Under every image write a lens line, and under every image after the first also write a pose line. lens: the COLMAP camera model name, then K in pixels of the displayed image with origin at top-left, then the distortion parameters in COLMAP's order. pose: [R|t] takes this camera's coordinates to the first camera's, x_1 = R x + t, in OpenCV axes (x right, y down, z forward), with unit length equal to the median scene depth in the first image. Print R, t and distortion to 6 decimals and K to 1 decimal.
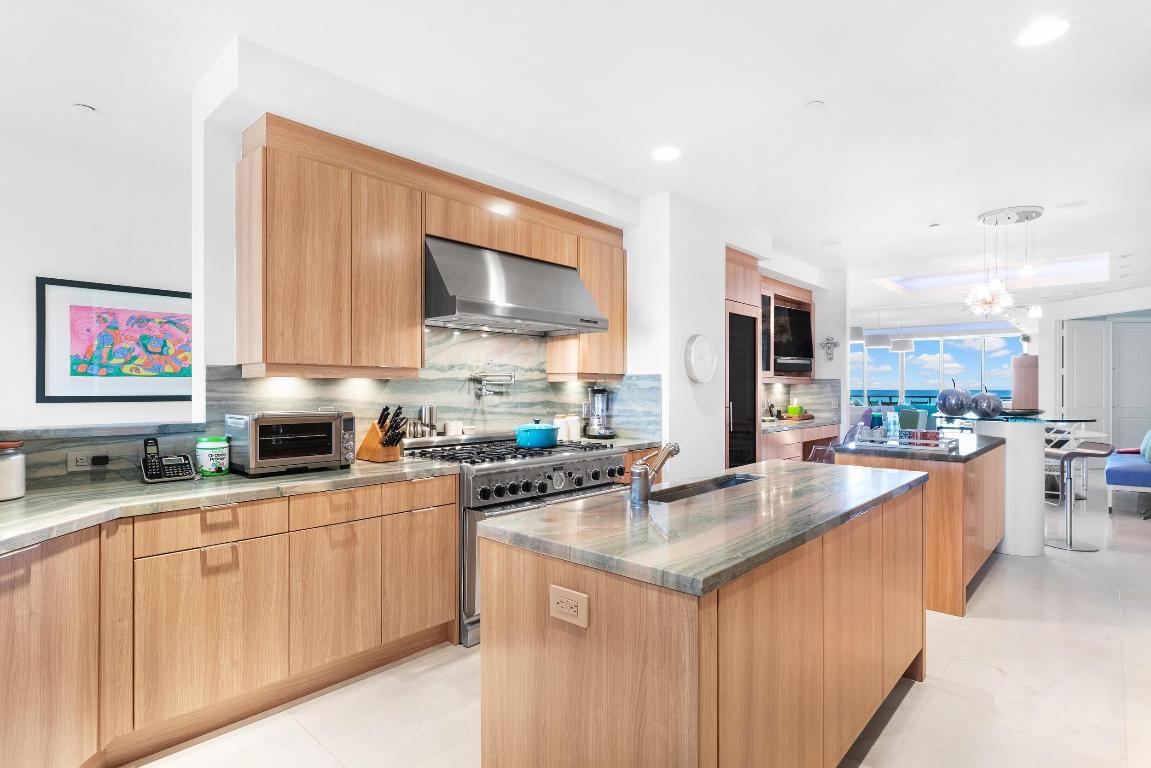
lens RADIAL K [[571.8, 0, 581.6], [0, 571.8, 388.7], [0, 0, 1]] dist [-0.001758, -0.000291]
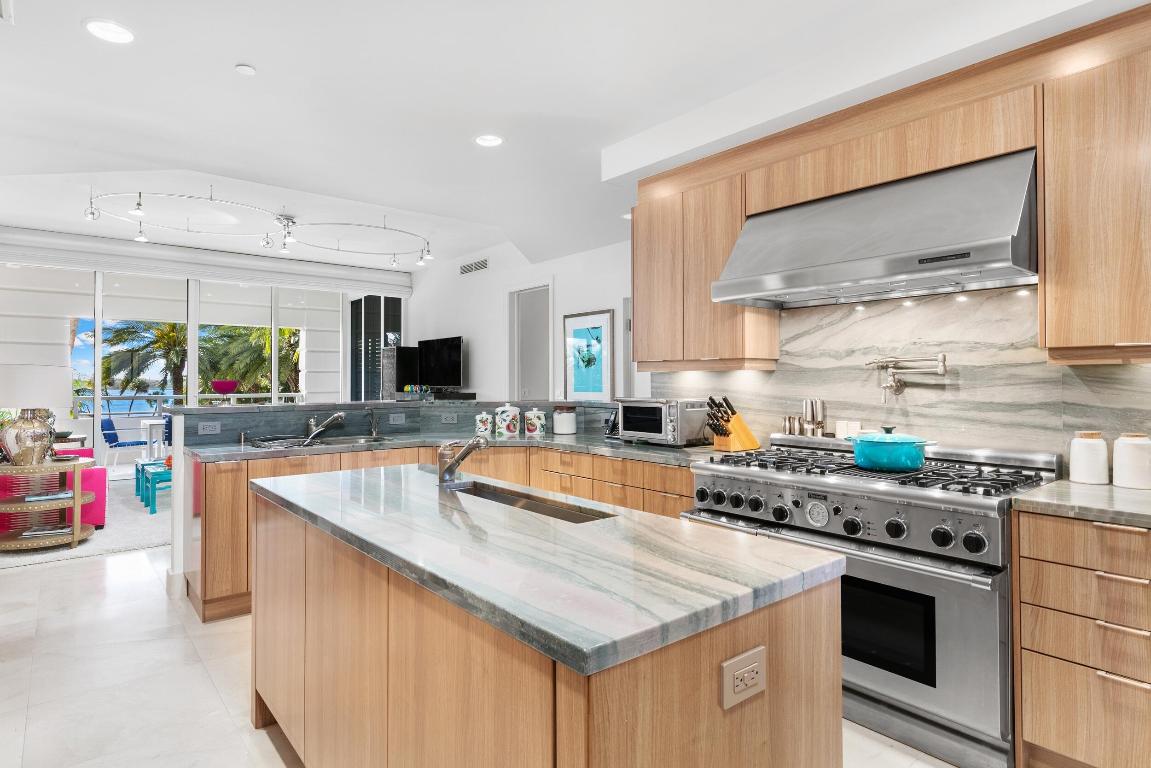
lens RADIAL K [[619.6, 0, 580.2], [0, 619.6, 375.0], [0, 0, 1]] dist [-0.006032, -0.001317]
pose [[-0.133081, -0.008736, -0.991067, 0.678306], [0.002904, 0.999953, -0.009204, 0.000122], [0.991101, -0.004103, -0.133049, 0.754992]]
